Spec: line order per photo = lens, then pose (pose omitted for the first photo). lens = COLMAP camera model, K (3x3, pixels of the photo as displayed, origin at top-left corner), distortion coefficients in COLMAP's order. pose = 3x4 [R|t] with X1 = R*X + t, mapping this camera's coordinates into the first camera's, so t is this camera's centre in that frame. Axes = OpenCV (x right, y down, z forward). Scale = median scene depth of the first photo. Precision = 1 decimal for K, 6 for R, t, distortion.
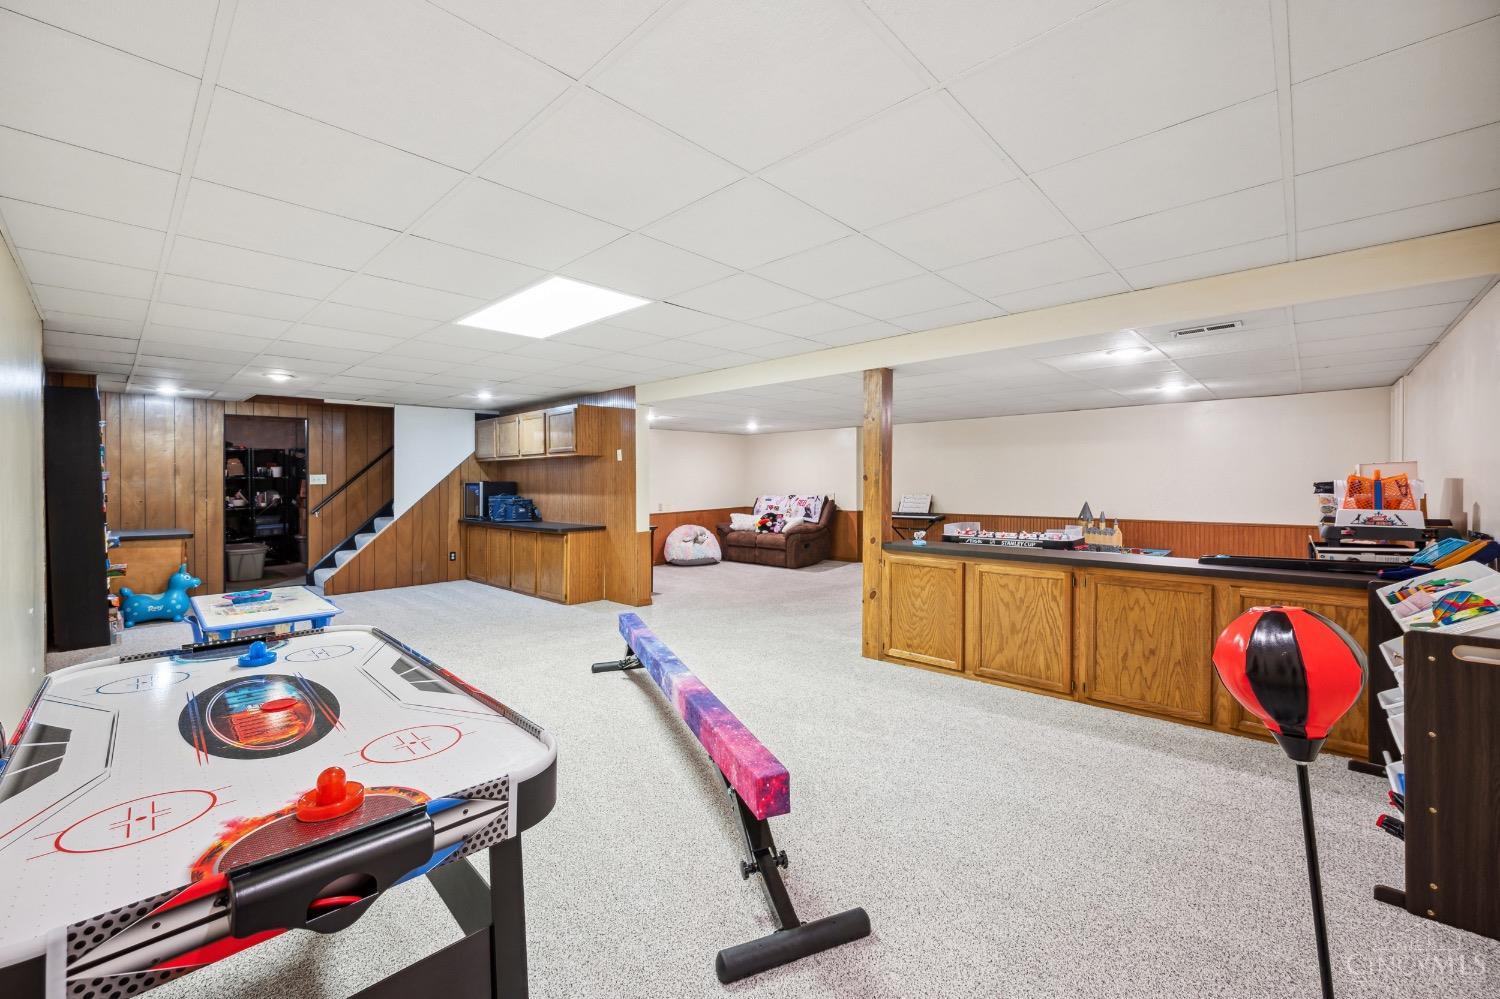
lens RADIAL K [[596.4, 0, 755.8], [0, 596.4, 492.0], [0, 0, 1]] dist [-0.000913, 0.000094]
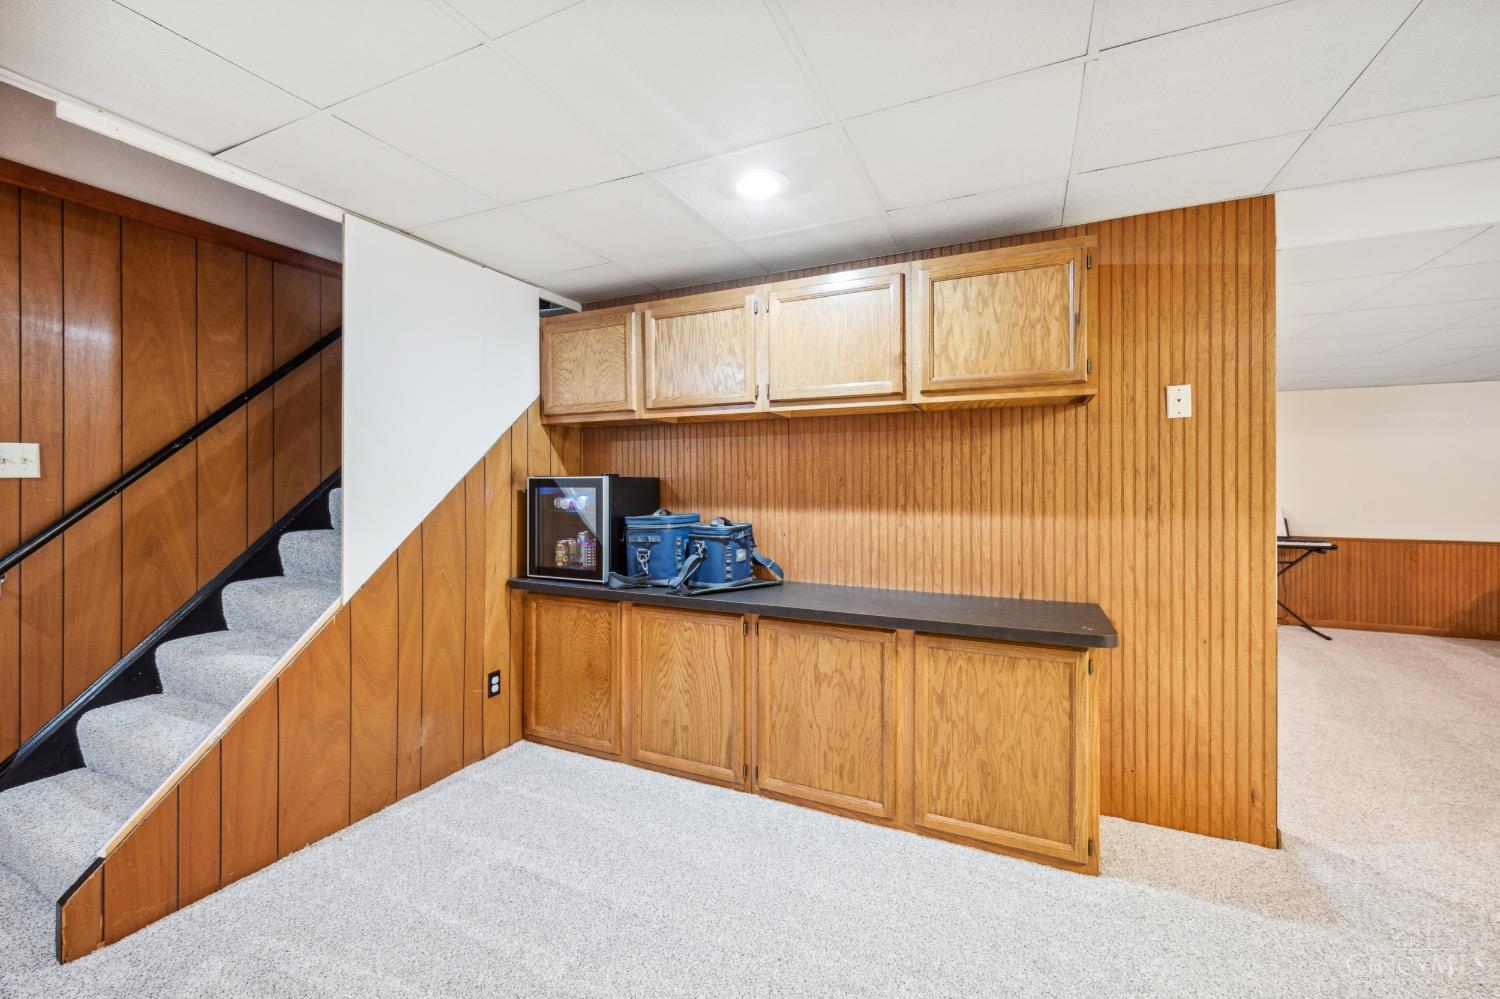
lens RADIAL K [[596.4, 0, 744.3], [0, 596.4, 497.6], [0, 0, 1]] dist [-0.000913, 0.000094]
pose [[0.957286, 0.000900, 0.289142, -0.477546], [-0.002795, 0.999977, 0.006142, -0.006577], [-0.289130, -0.006688, 0.957267, 0.626965]]
